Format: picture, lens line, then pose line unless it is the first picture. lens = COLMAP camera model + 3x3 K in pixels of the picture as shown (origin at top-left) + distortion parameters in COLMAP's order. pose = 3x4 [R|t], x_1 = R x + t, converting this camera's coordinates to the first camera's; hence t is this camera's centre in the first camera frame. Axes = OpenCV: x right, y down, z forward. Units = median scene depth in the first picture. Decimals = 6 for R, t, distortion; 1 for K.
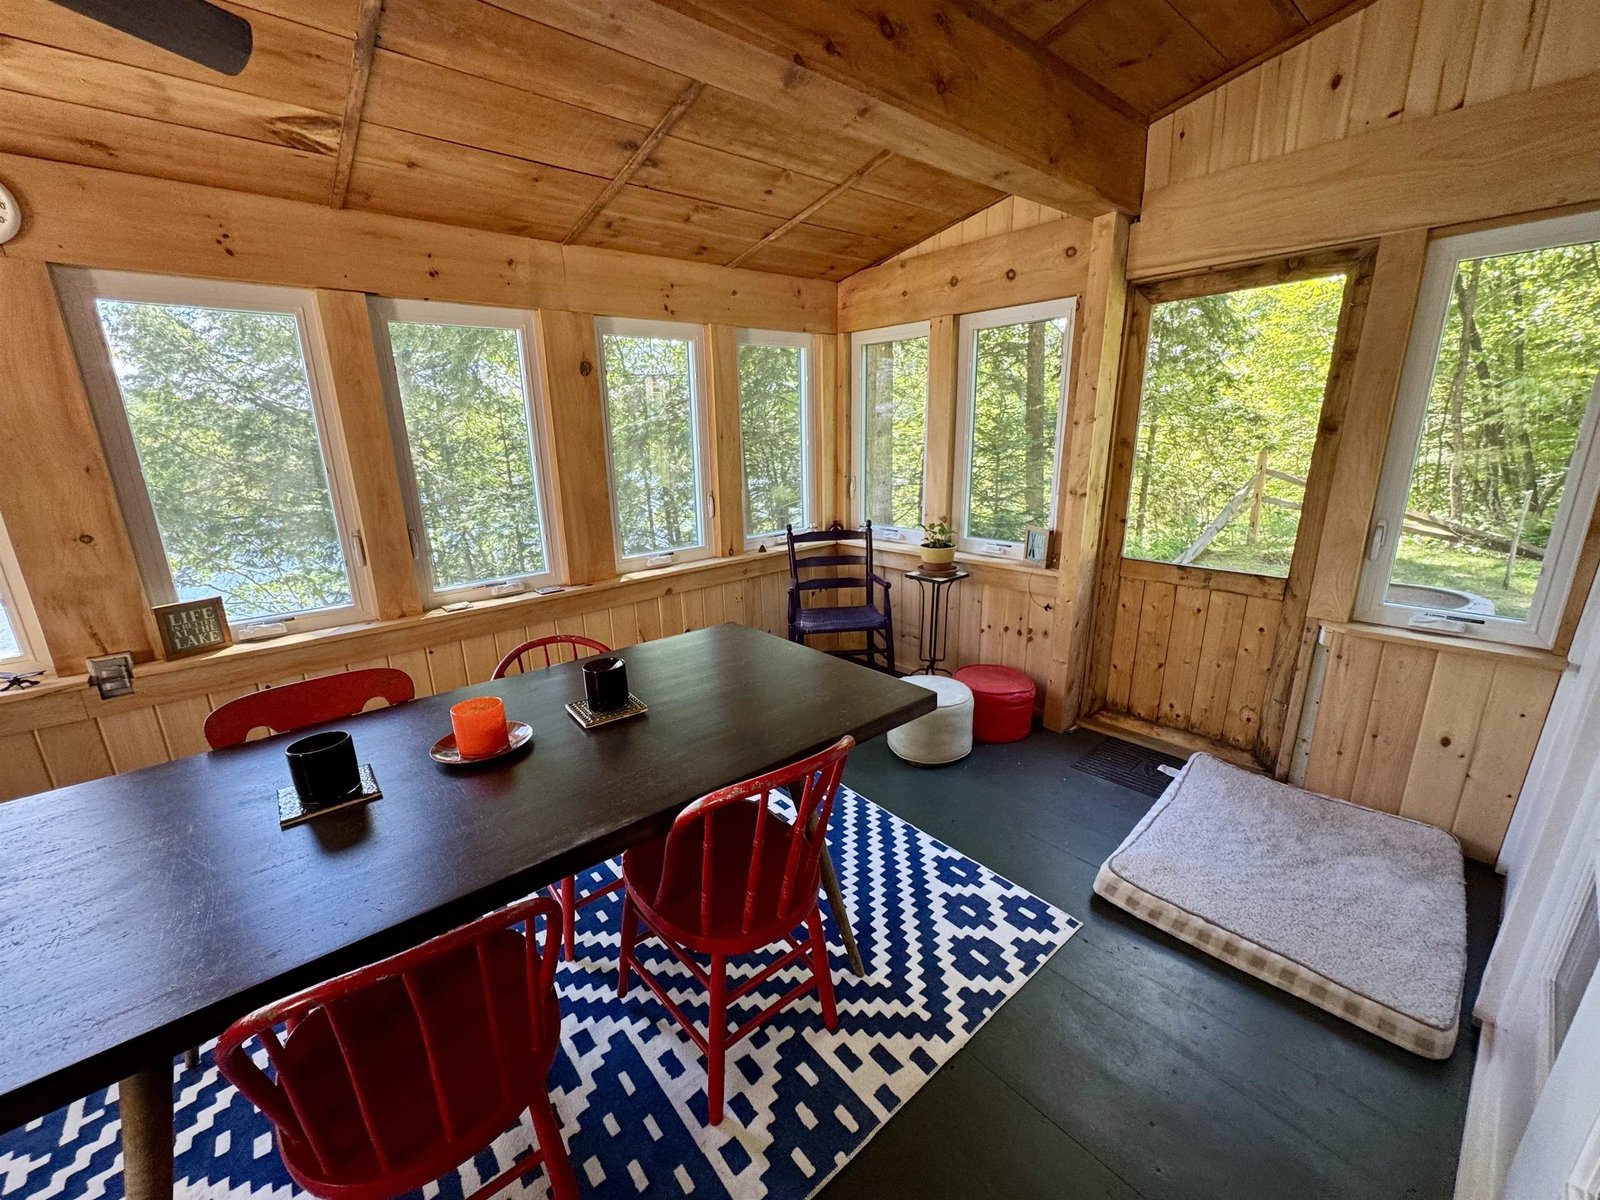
lens RADIAL K [[638.3, 0, 802.5], [0, 638.3, 599.9], [0, 0, 1]] dist [-0.002481, 0.000189]
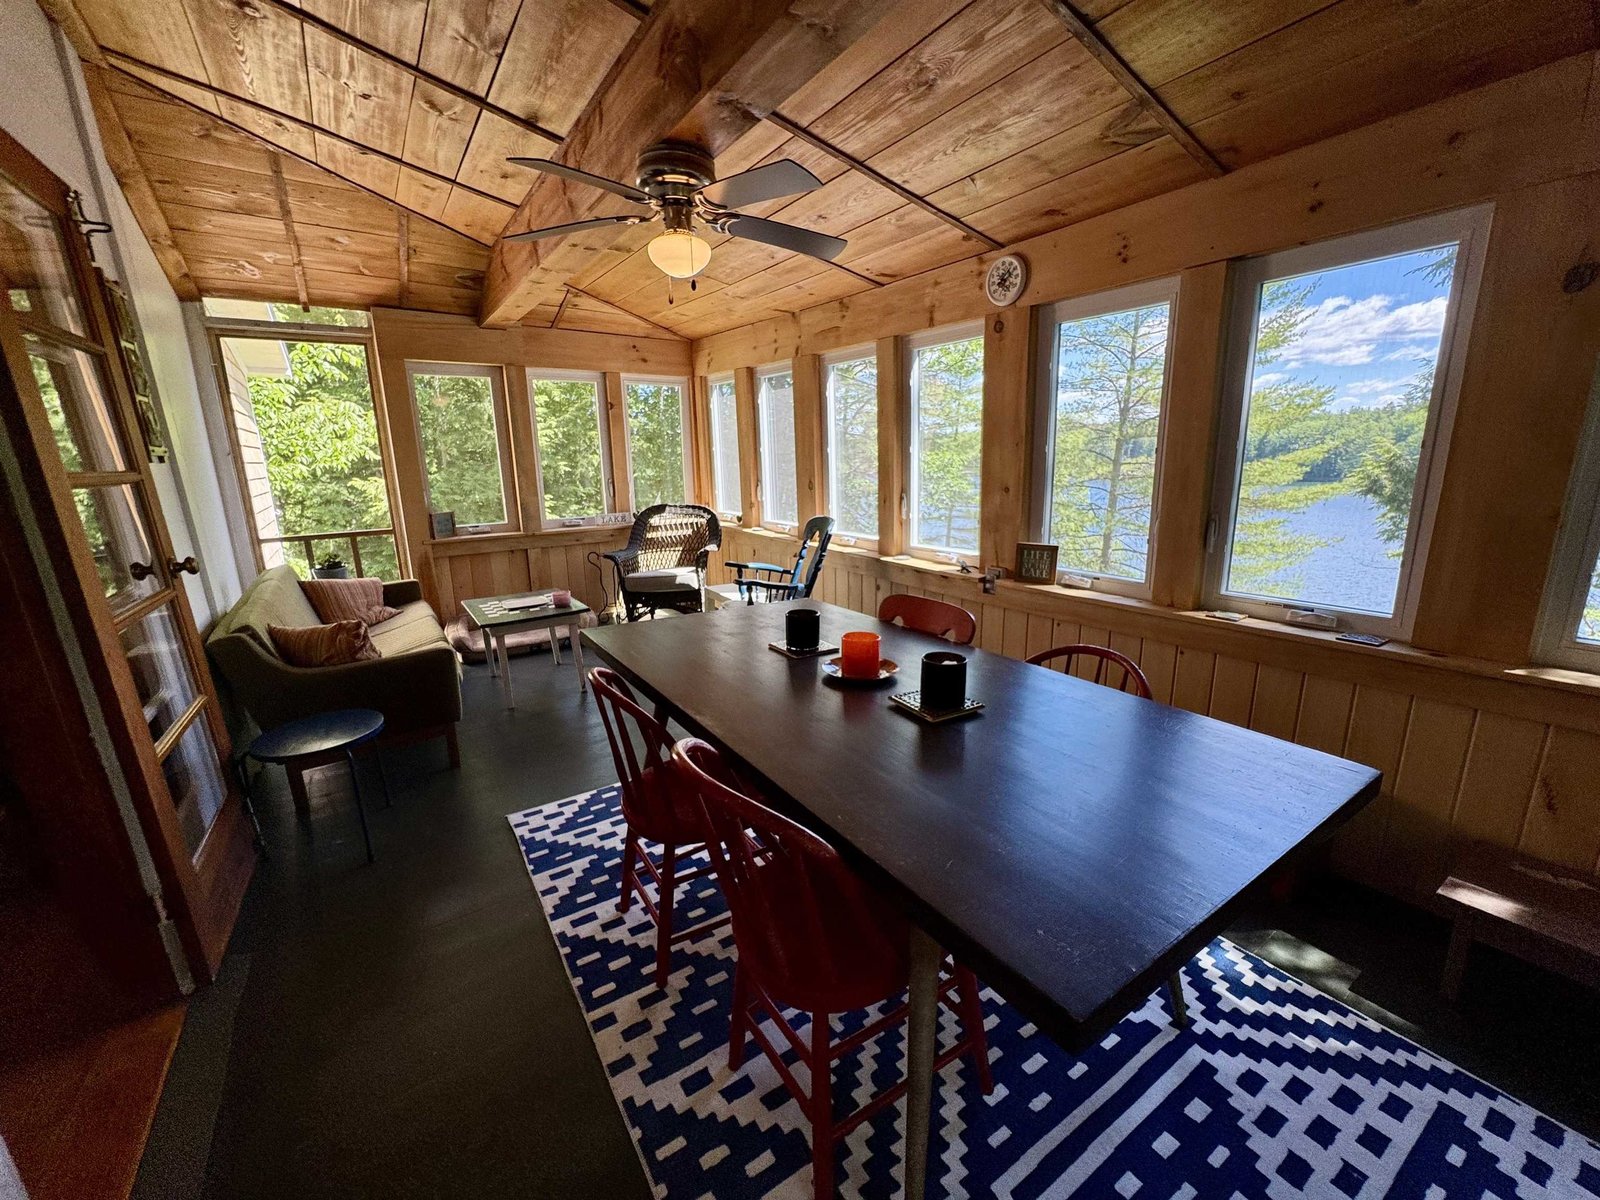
lens RADIAL K [[638.3, 0, 798.3], [0, 638.3, 600.1], [0, 0, 1]] dist [-0.002481, 0.000189]
pose [[-0.119427, 0.247026, -0.961621, 0.517060], [-0.233335, 0.934442, 0.269023, -0.158442], [0.965035, 0.256509, -0.053958, 0.741759]]
